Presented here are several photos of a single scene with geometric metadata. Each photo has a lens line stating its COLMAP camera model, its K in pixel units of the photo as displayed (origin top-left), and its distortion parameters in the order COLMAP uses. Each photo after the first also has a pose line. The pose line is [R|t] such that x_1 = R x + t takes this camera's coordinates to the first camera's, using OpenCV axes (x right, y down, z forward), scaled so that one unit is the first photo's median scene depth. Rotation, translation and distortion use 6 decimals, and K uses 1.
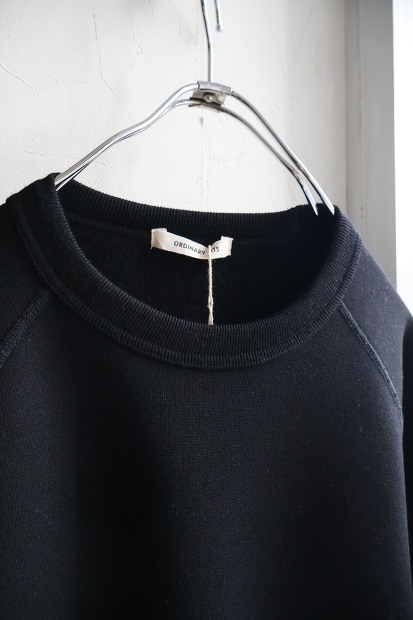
lens RADIAL K [[608.2, 0, 206.5], [0, 608.2, 310.0], [0, 0, 1]] dist [0.018166, -0.000827]
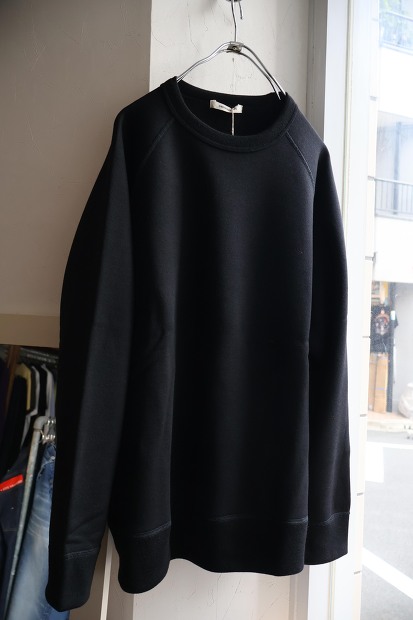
lens RADIAL K [[608.2, 0, 206.5], [0, 608.2, 310.0], [0, 0, 1]] dist [0.018166, -0.000827]
pose [[0.995076, 0.017628, -0.097537, 0.144662], [-0.012964, 0.998751, 0.048248, 0.564390], [0.098266, -0.046746, 0.994062, -1.444378]]
